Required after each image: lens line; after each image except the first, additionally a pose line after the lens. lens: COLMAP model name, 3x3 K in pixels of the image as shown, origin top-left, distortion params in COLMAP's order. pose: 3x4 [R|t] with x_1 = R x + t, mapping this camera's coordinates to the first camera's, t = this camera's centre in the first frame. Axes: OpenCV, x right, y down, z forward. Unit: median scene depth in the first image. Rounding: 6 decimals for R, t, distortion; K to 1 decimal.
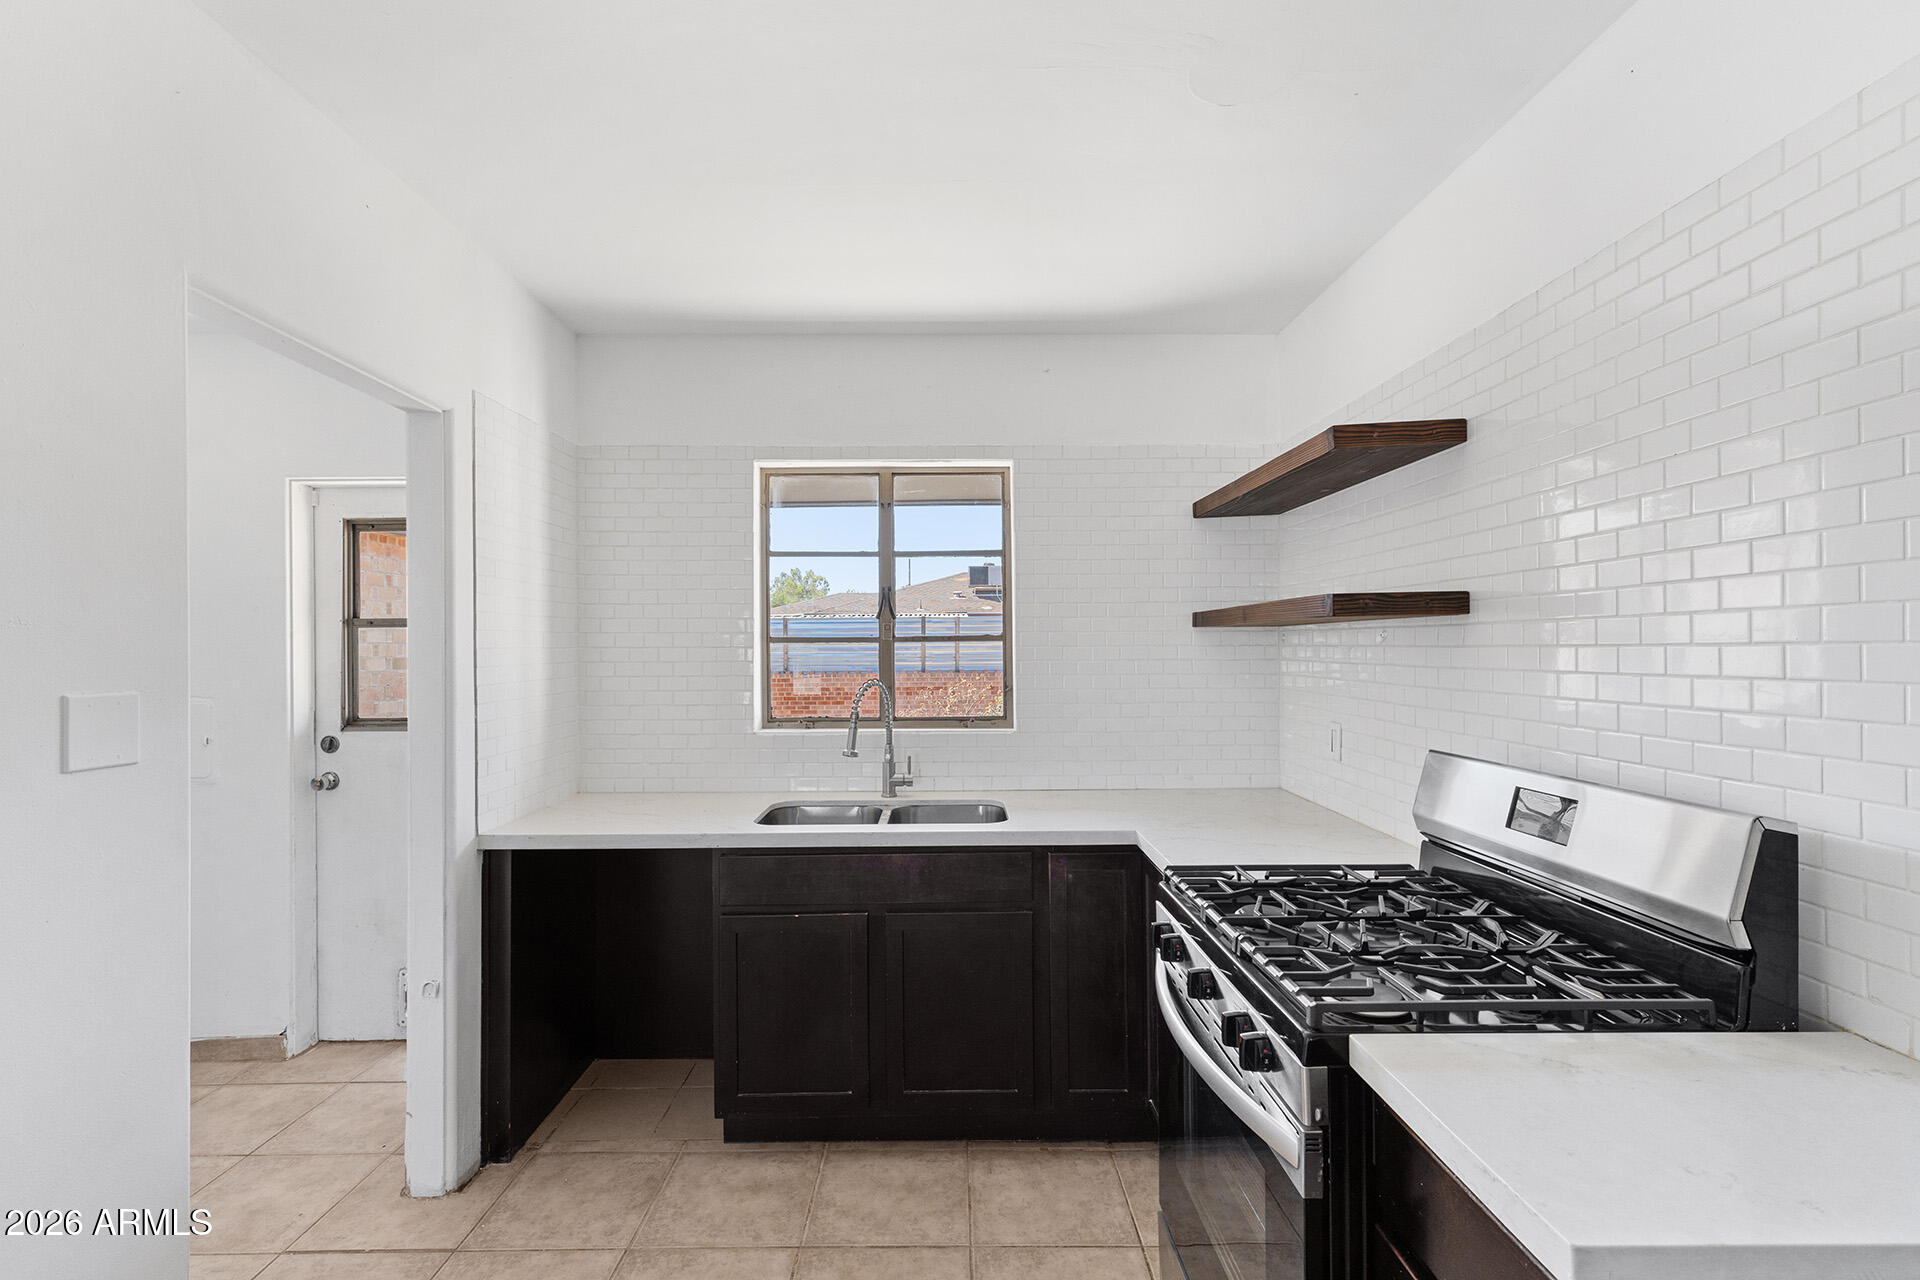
lens RADIAL K [[876.1, 0, 948.2], [0, 876.1, 637.2], [0, 0, 1]] dist [0.006494, -0.000596]
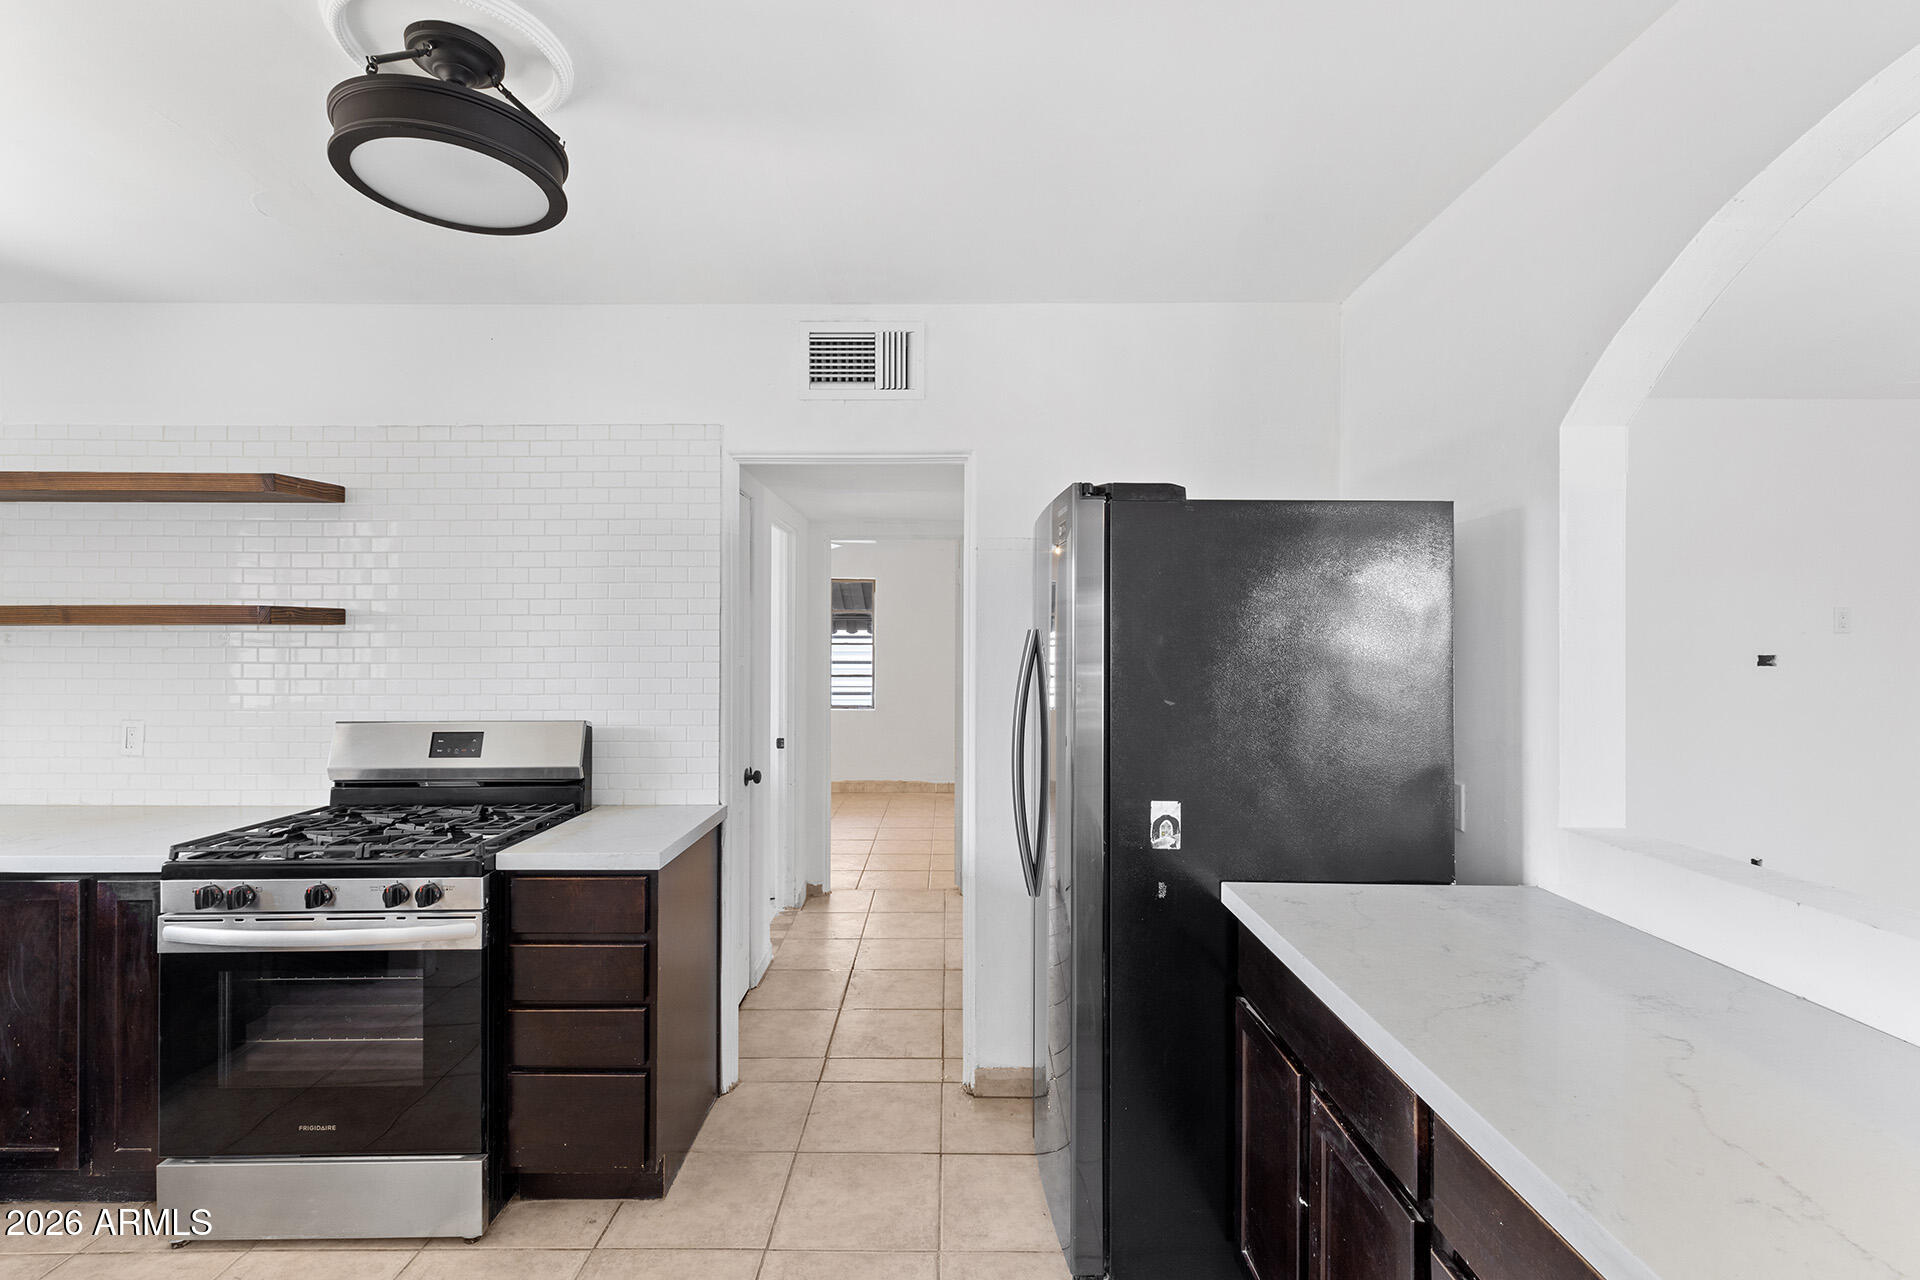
lens RADIAL K [[876.1, 0, 949.8], [0, 876.1, 639.2], [0, 0, 1]] dist [0.006494, -0.000596]
pose [[0.005648, 0.014648, 0.999877, -0.621207], [-0.008049, 0.999861, -0.014603, 0.006975], [-0.999952, -0.007966, 0.005766, 0.013574]]
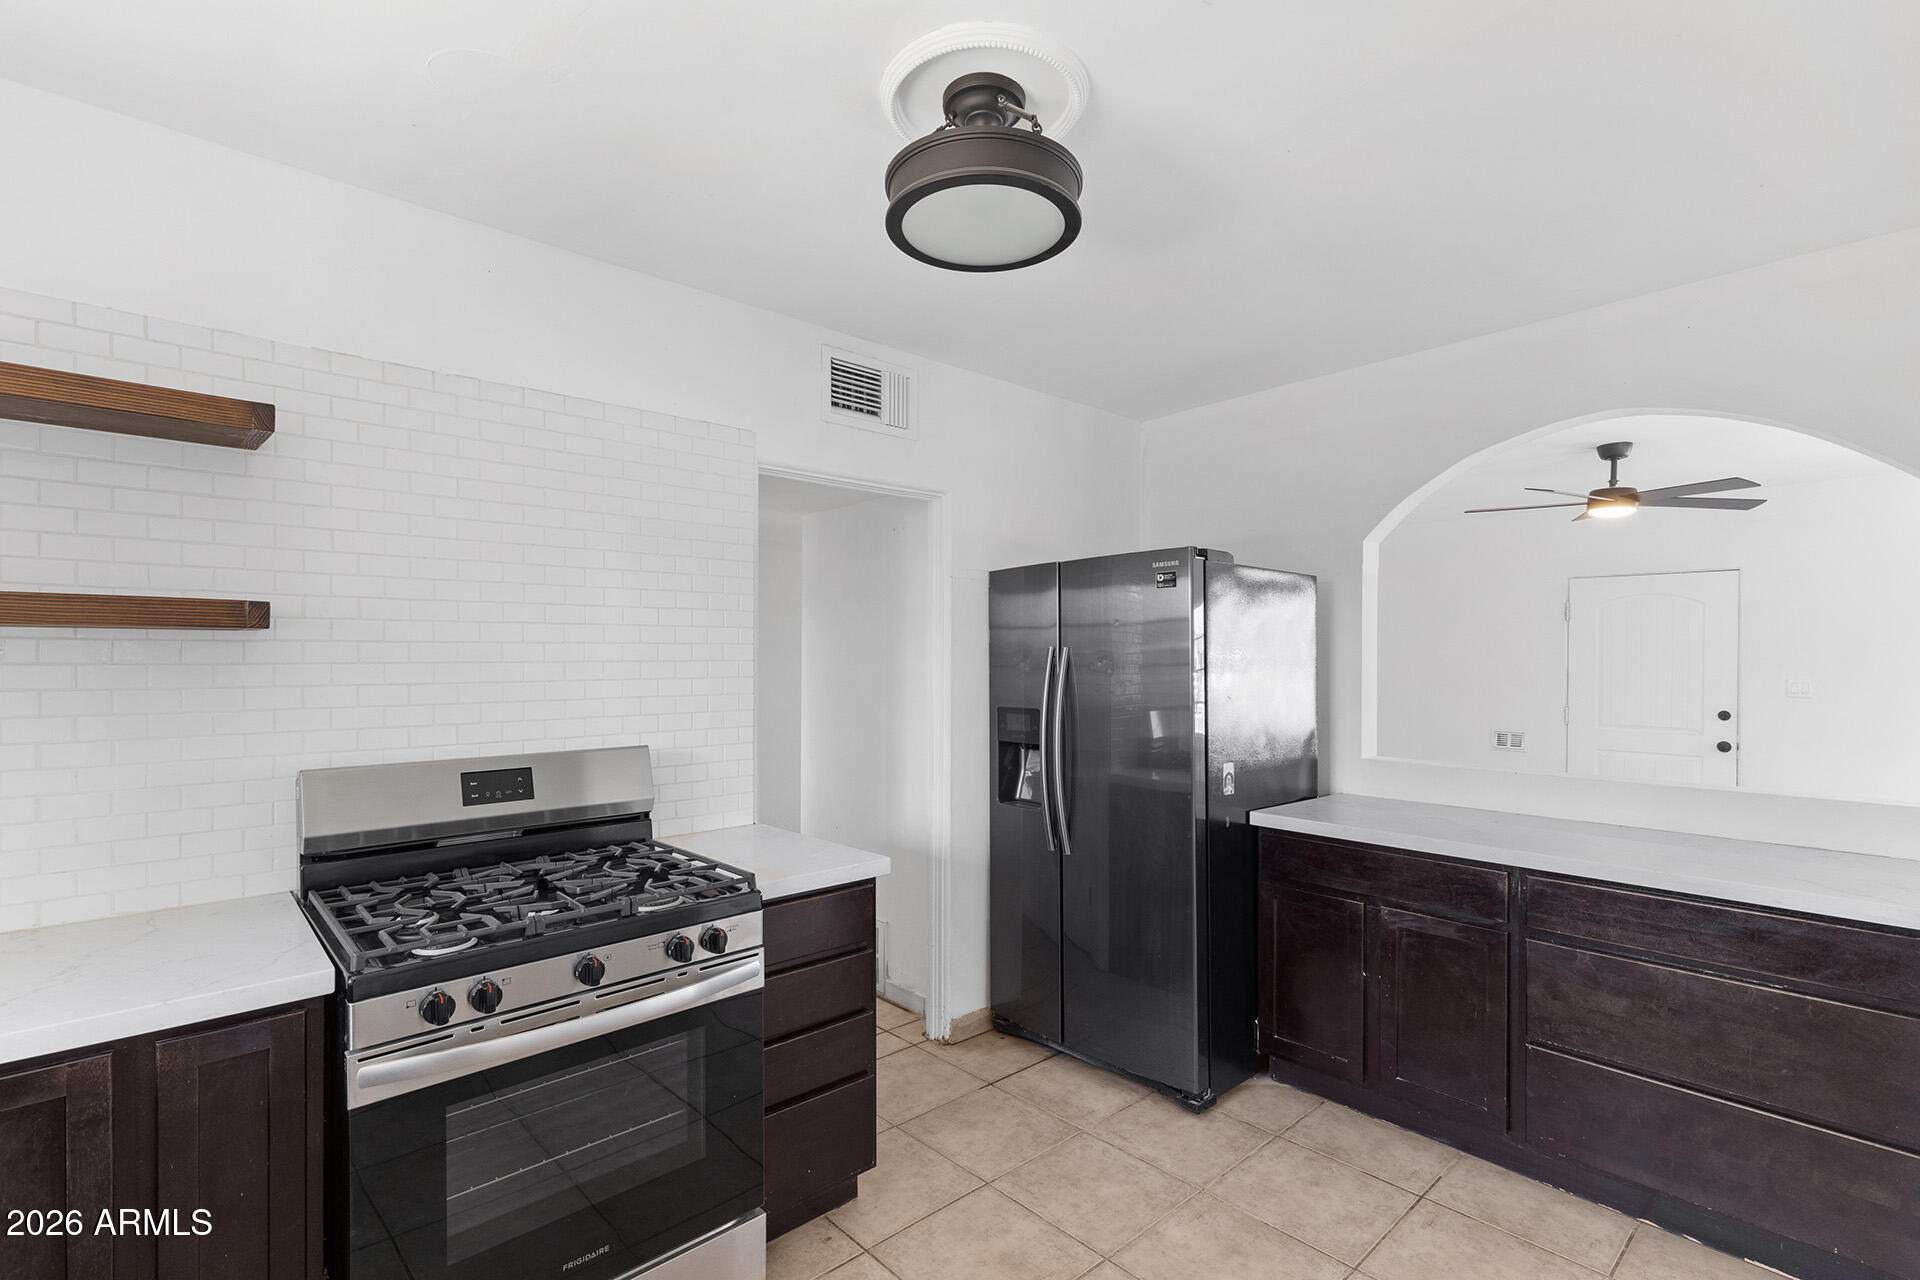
lens RADIAL K [[876.1, 0, 965.7], [0, 876.1, 658.7], [0, 0, 1]] dist [0.006494, -0.000596]
pose [[-0.670887, 0.007380, 0.741523, -0.488485], [-0.000659, 0.999944, -0.010548, 0.010490], [-0.741559, -0.007565, -0.670845, 0.812836]]
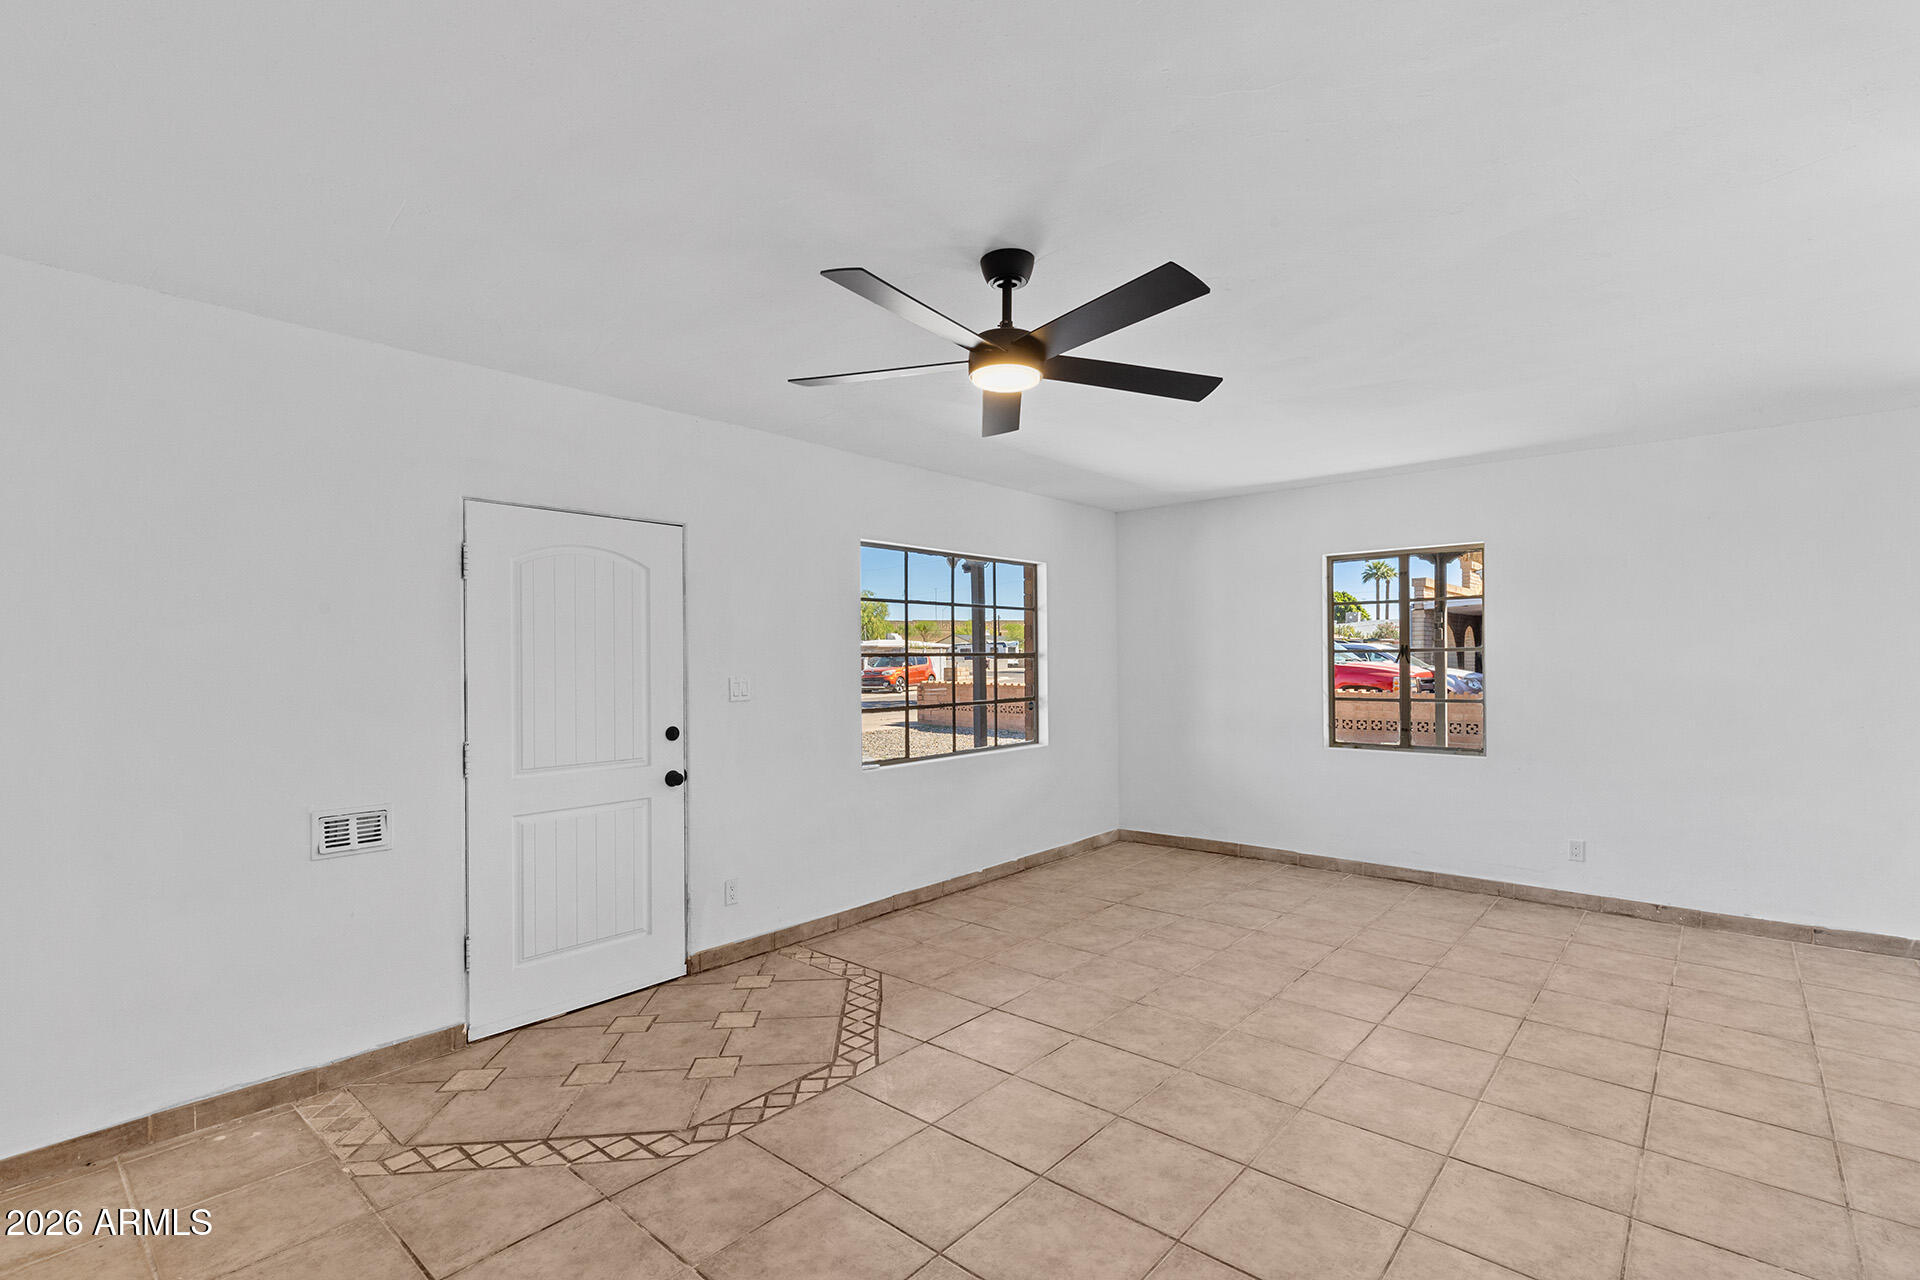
lens RADIAL K [[876.1, 0, 952.5], [0, 876.1, 658.1], [0, 0, 1]] dist [0.006494, -0.000596]
pose [[-0.663664, 0.016816, -0.747842, 0.682482], [0.019068, 0.999803, 0.005560, -0.003161], [0.747787, -0.010569, -0.663854, -0.677332]]
